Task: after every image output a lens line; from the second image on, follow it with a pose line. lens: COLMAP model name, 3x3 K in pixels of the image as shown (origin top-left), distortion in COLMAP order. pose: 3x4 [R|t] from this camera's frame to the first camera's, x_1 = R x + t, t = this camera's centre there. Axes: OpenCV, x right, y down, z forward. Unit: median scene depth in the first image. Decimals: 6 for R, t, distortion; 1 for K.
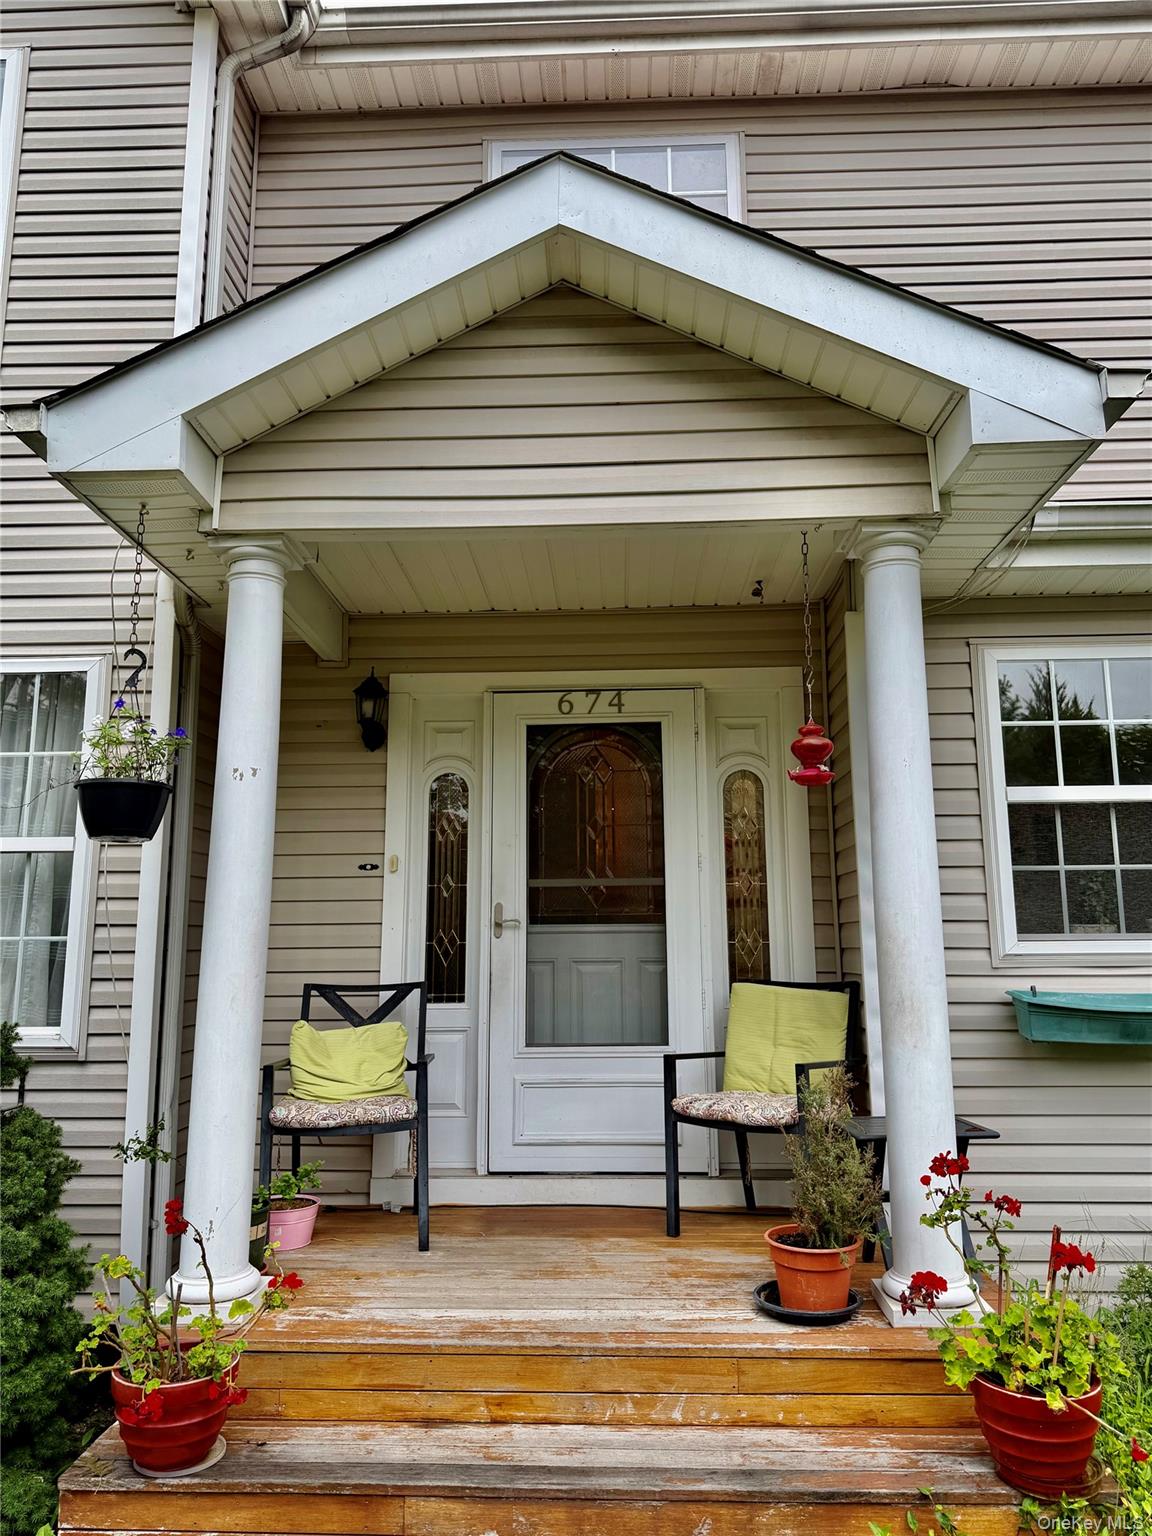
lens RADIAL K [[1057.0, 0, 576.0], [0, 1057.0, 768.0], [0, 0, 1]] dist [0.073792, -0.088071]
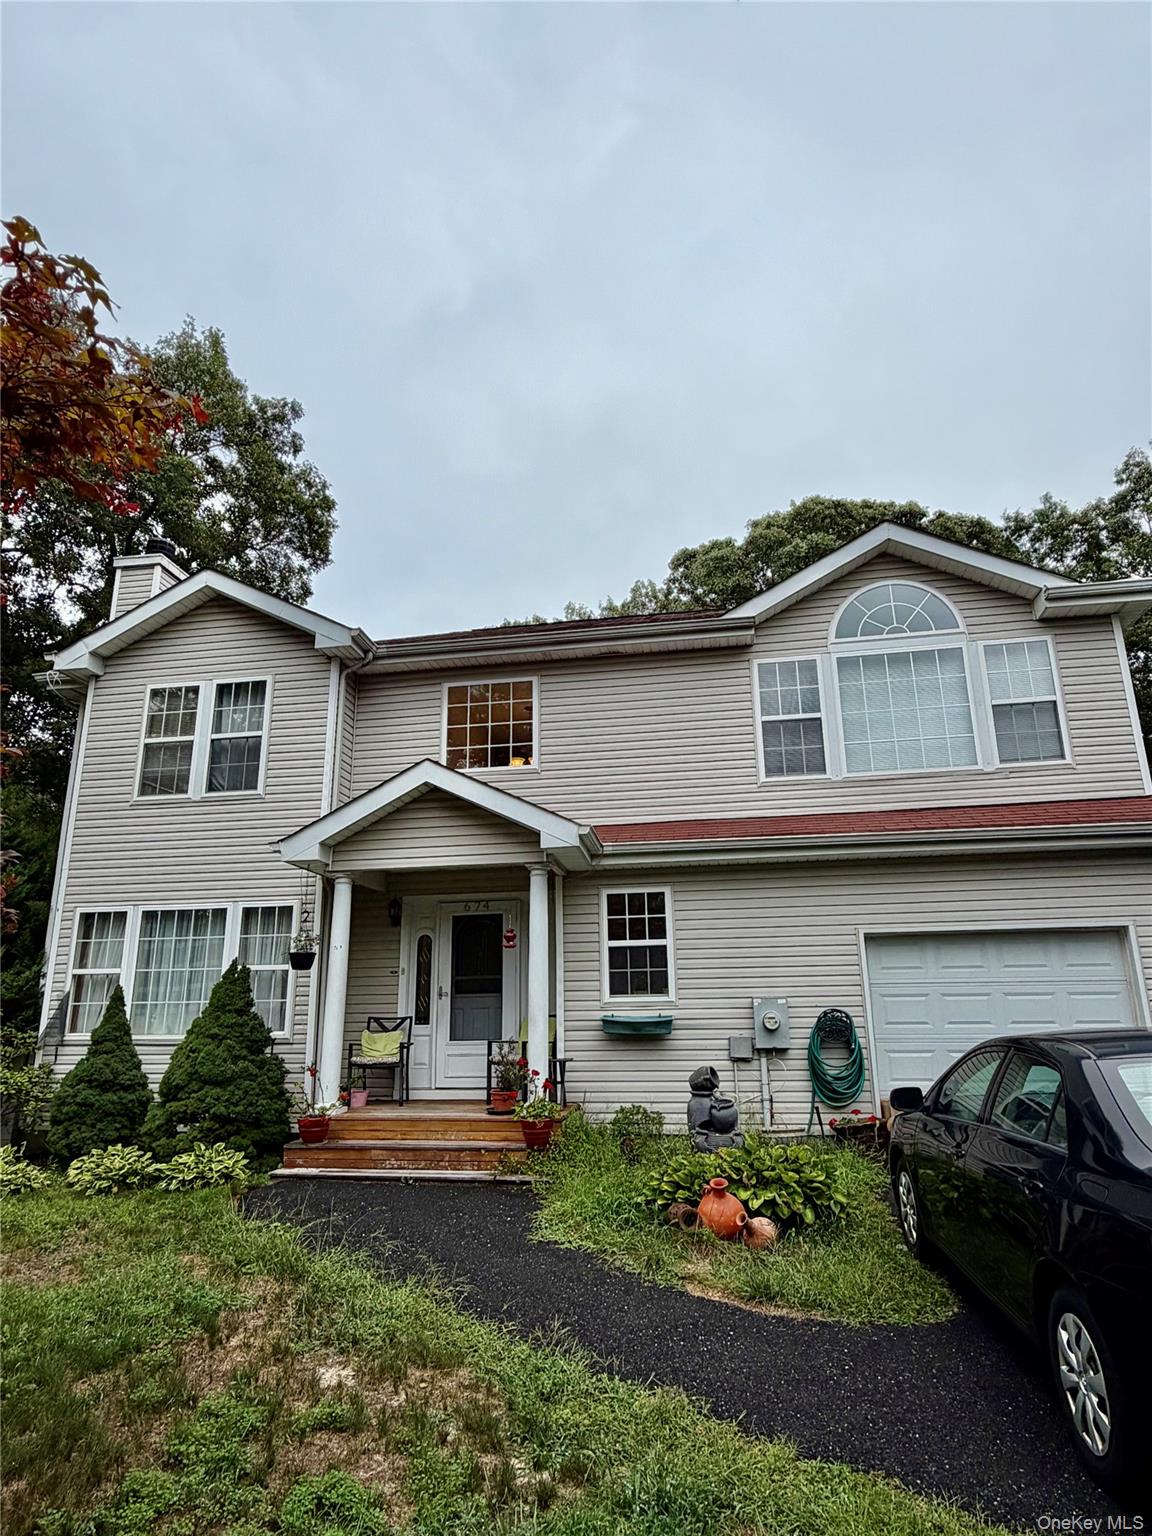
lens RADIAL K [[884.0, 0, 576.0], [0, 884.0, 768.0], [0, 0, 1]] dist [0.002712, 0.000140]
pose [[0.991058, -0.043643, -0.126091, 0.630127], [0.030525, 0.994093, -0.104153, -0.192309], [0.129892, 0.099373, 0.986536, -1.321020]]
